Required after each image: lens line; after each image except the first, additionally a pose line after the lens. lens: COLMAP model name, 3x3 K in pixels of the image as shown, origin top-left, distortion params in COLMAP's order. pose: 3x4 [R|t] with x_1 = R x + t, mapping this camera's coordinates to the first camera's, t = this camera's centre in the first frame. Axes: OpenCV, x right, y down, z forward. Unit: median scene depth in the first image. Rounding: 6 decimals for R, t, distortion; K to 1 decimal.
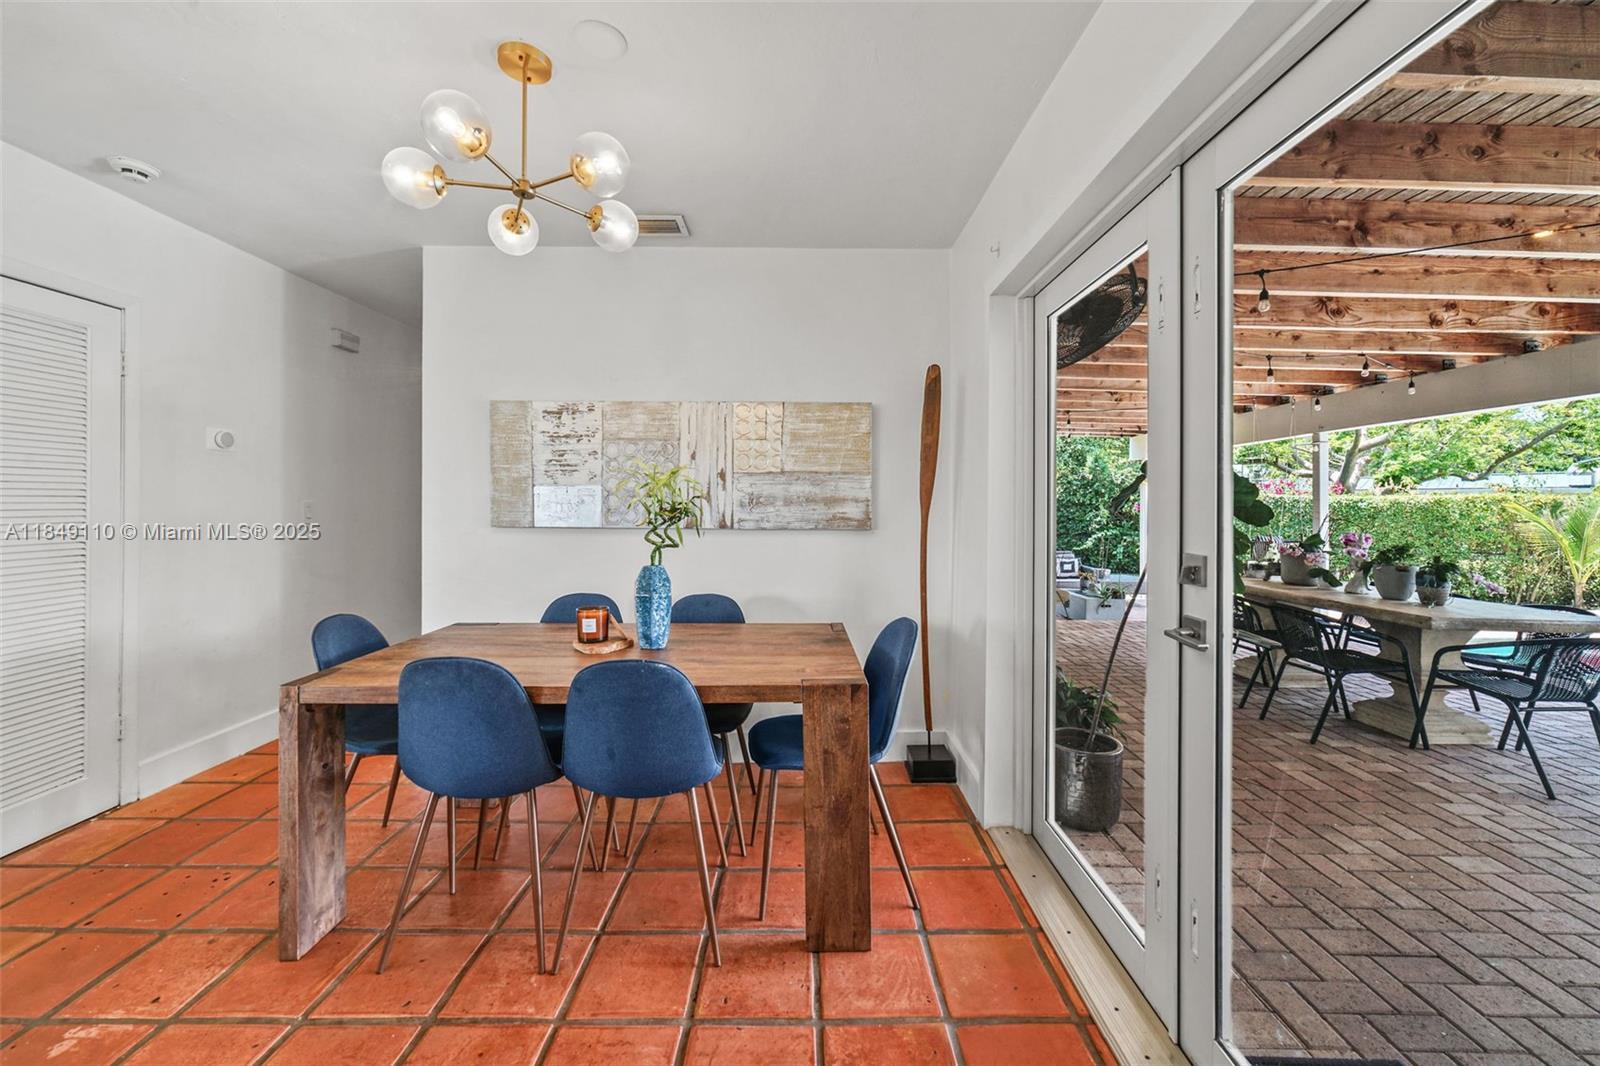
lens RADIAL K [[624.8, 0, 794.6], [0, 624.8, 498.4], [0, 0, 1]] dist [0.000086, -0.000040]
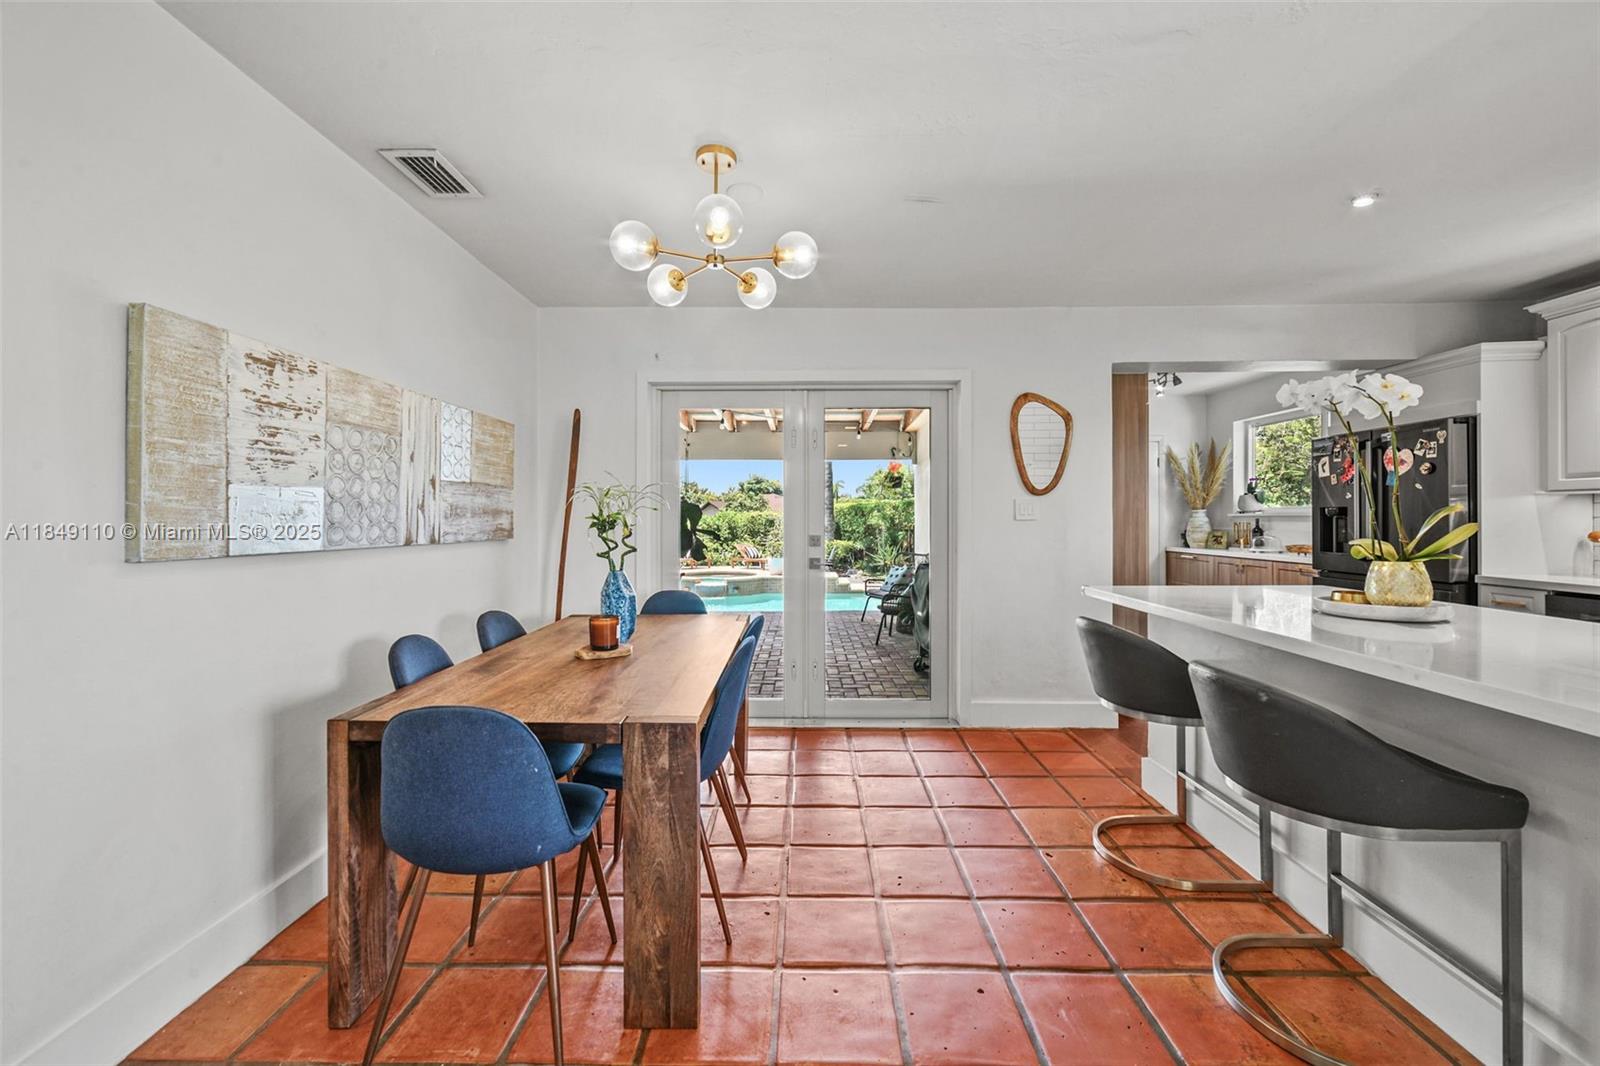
lens RADIAL K [[612.5, 0, 794.3], [0, 612.5, 523.9], [0, 0, 1]] dist [-0.002812, 0.000225]
pose [[0.016111, -0.012207, 0.999796, -0.959072], [-0.008678, 0.999886, 0.012348, 0.005641], [-0.999833, -0.008875, 0.016003, 0.483074]]
